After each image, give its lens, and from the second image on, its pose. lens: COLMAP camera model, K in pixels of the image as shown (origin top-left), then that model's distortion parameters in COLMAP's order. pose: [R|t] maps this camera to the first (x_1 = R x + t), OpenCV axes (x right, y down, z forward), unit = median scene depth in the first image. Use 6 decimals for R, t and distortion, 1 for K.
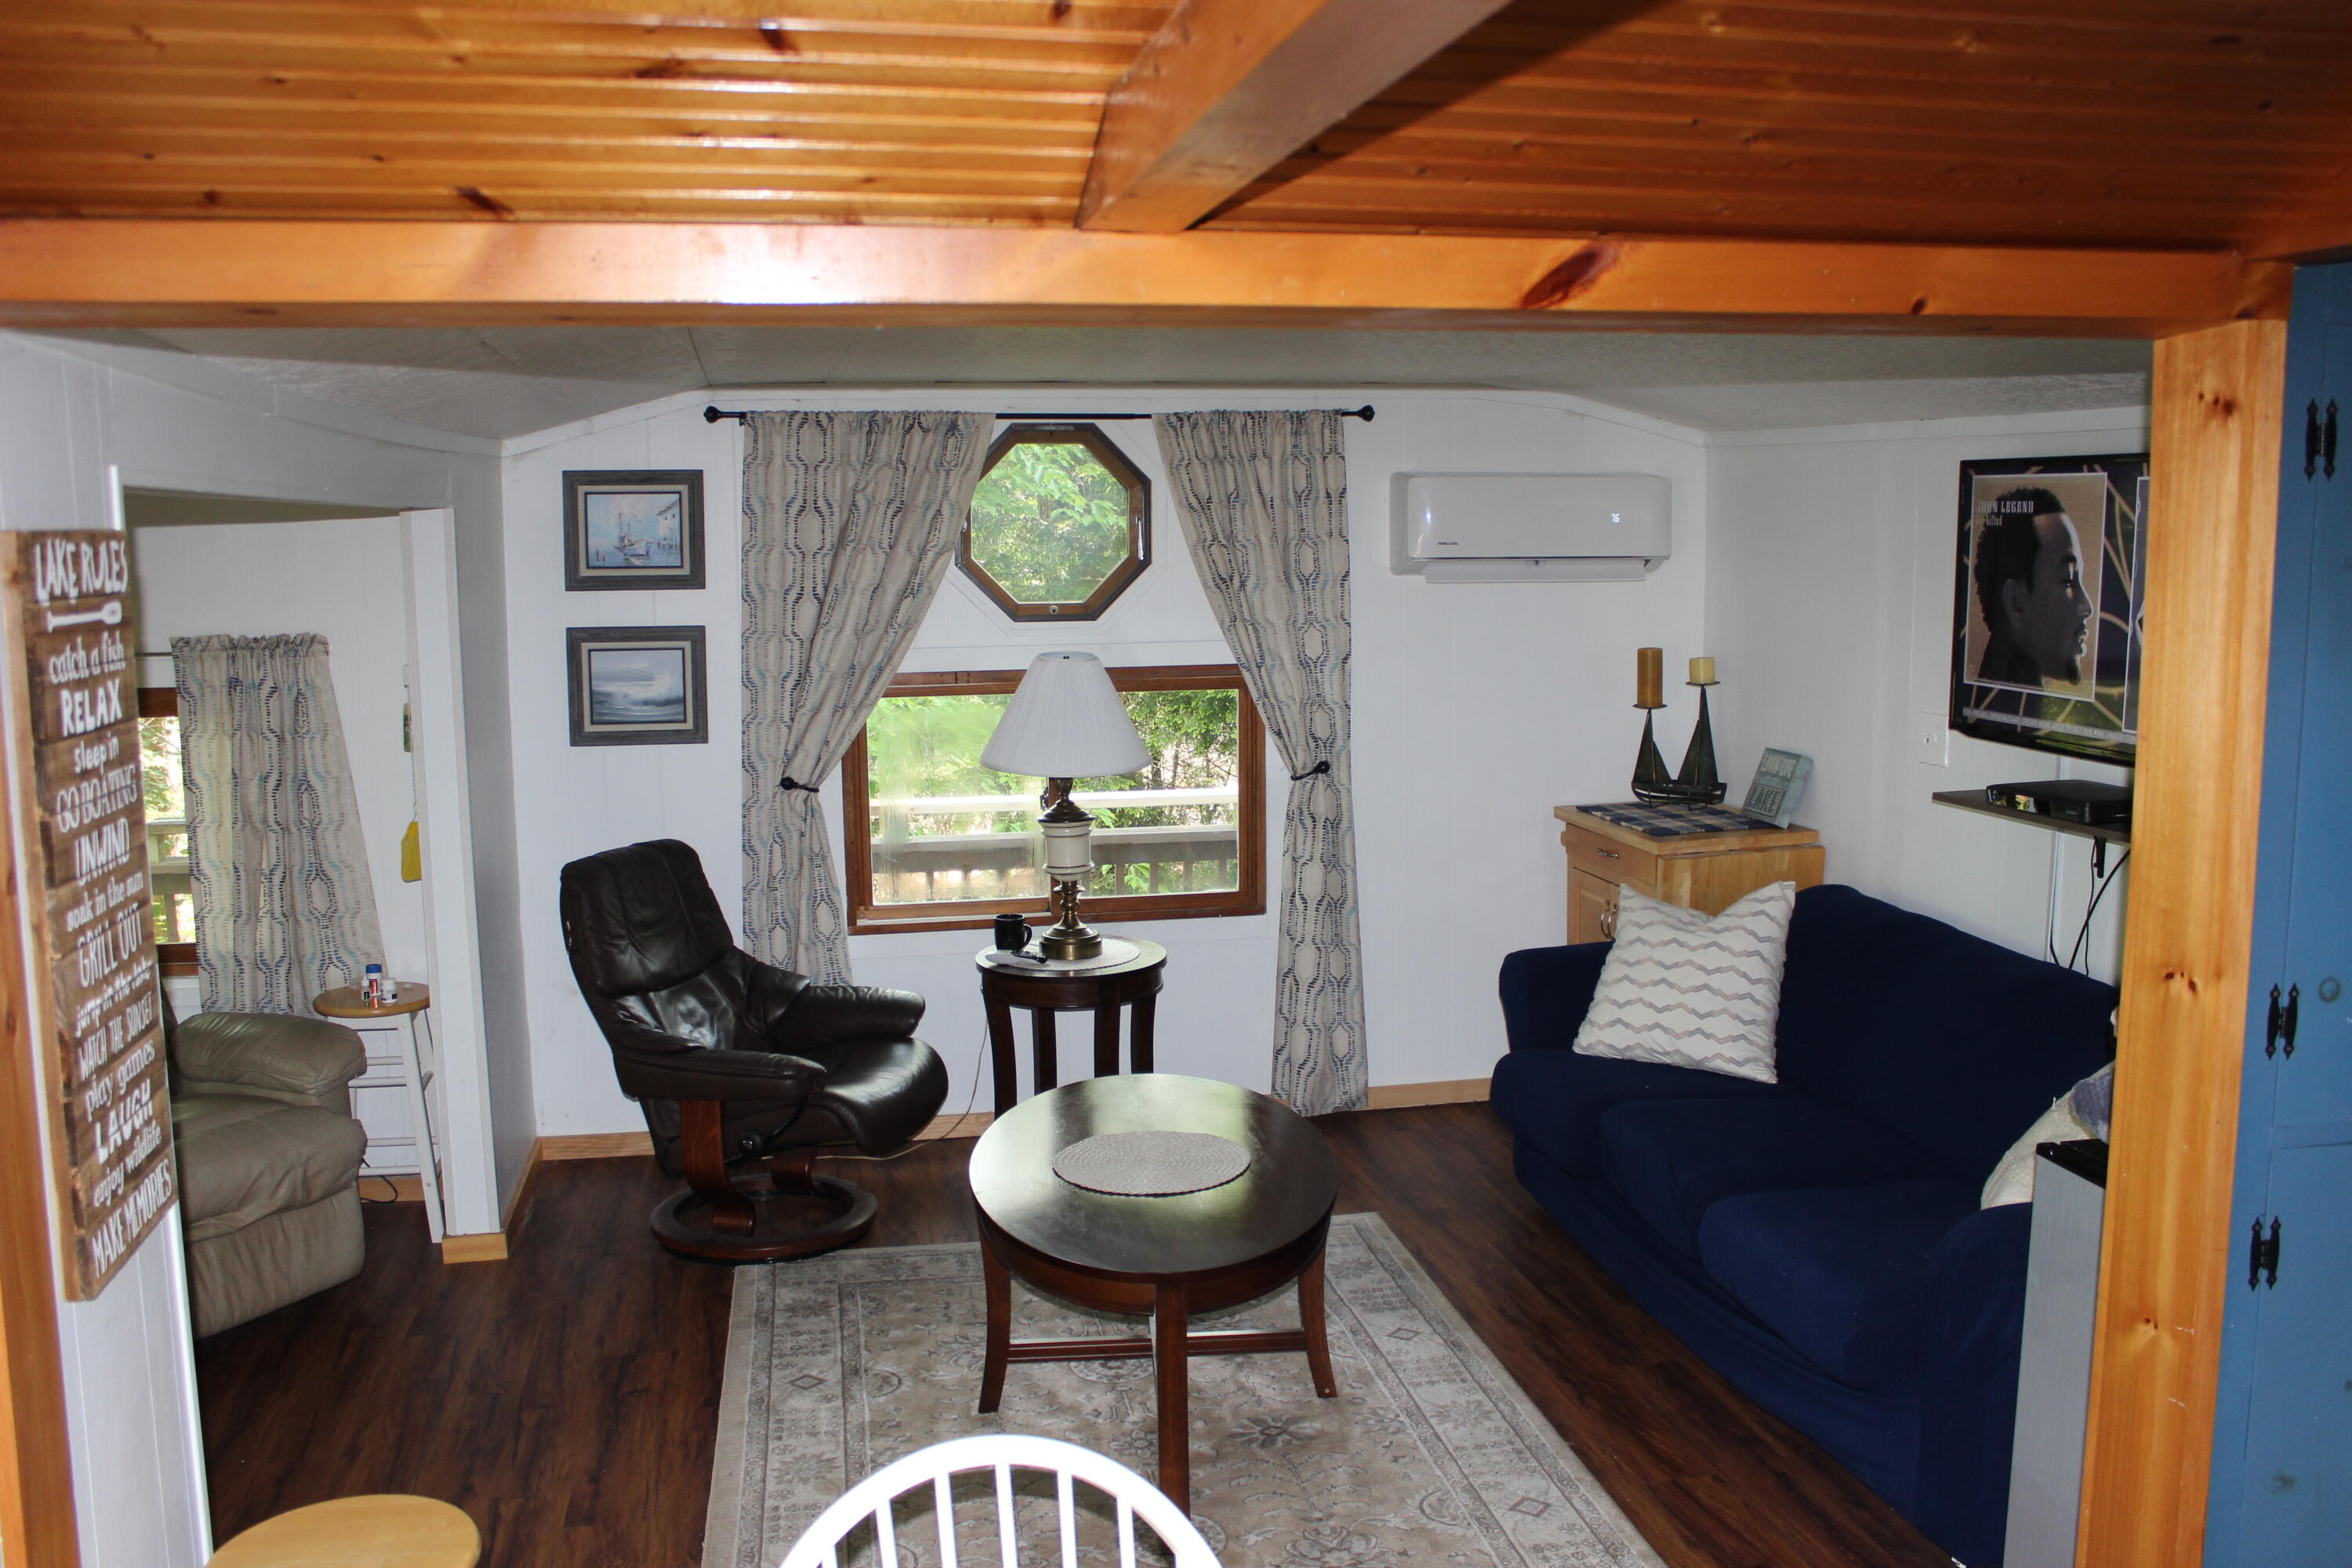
lens RADIAL K [[1963.3, 0, 1163.1], [0, 1963.3, 782.9], [0, 0, 1]] dist [-0.154950, 0.136555]
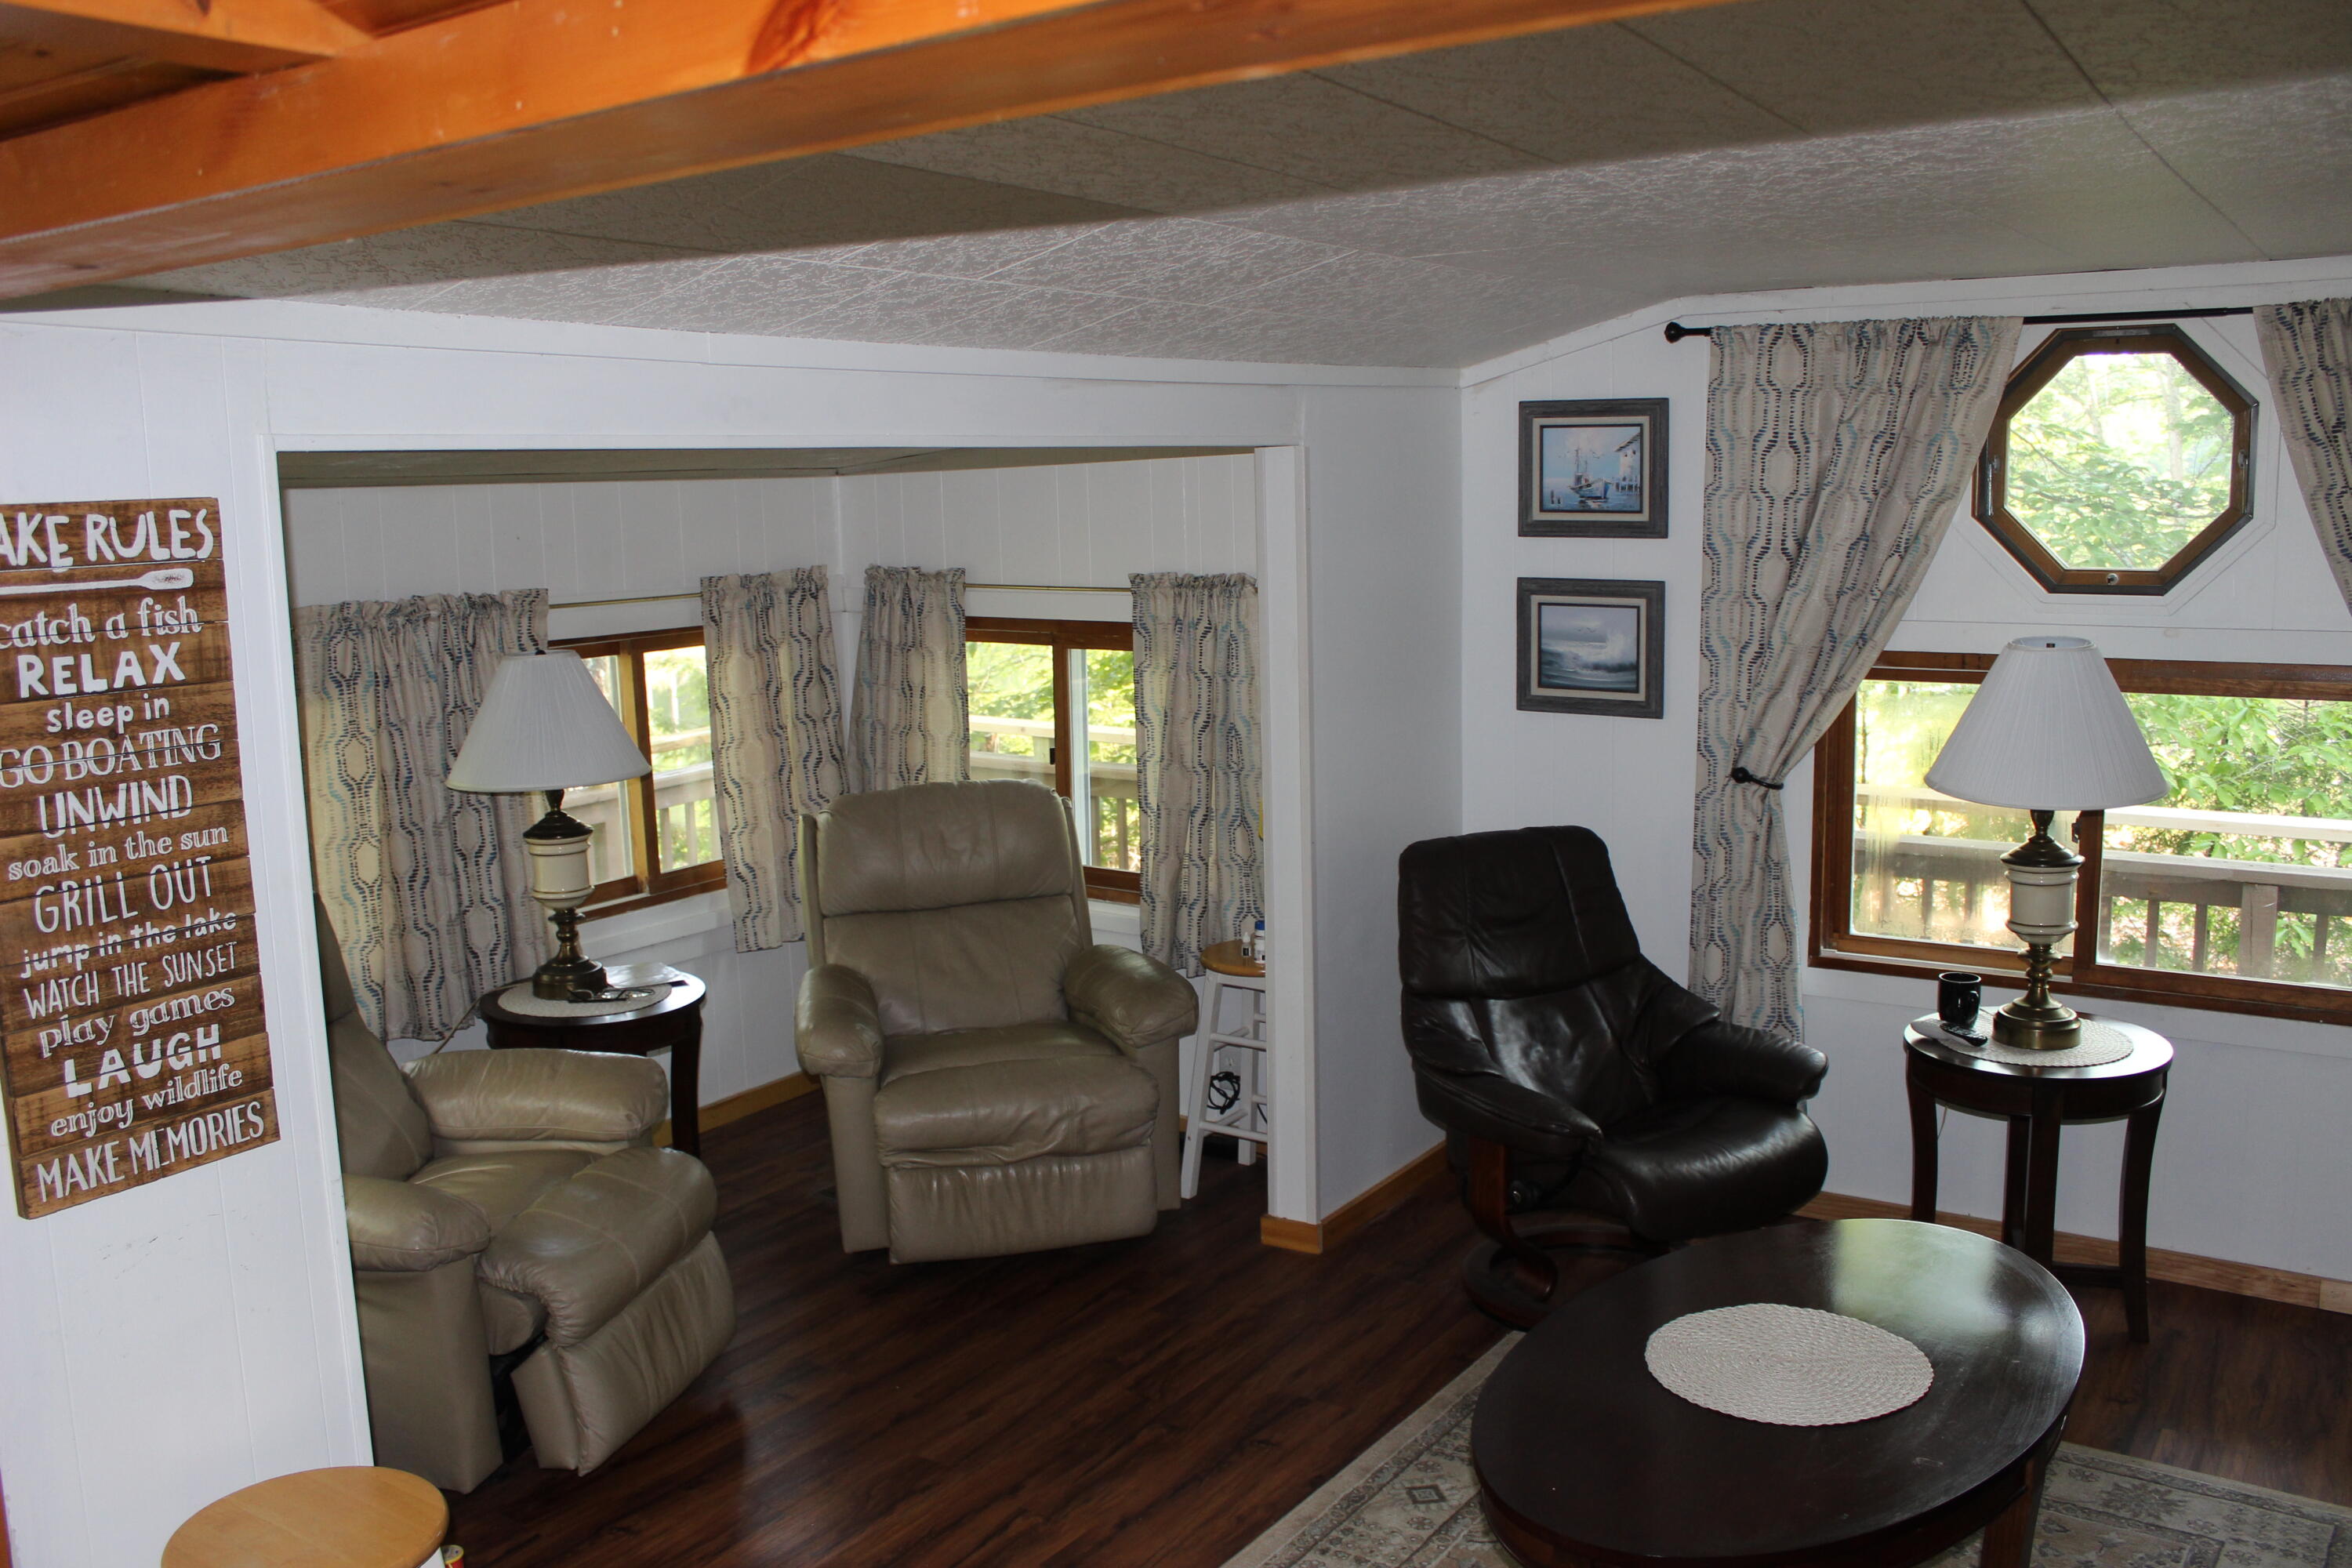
lens RADIAL K [[1963.3, 0, 1175.6], [0, 1963.3, 793.8], [0, 0, 1]] dist [-0.154950, 0.136555]
pose [[0.705883, 0.106213, -0.700320, 0.220404], [-0.076615, 0.994342, 0.073581, -0.034749], [0.704173, 0.001715, 0.710026, 0.246831]]
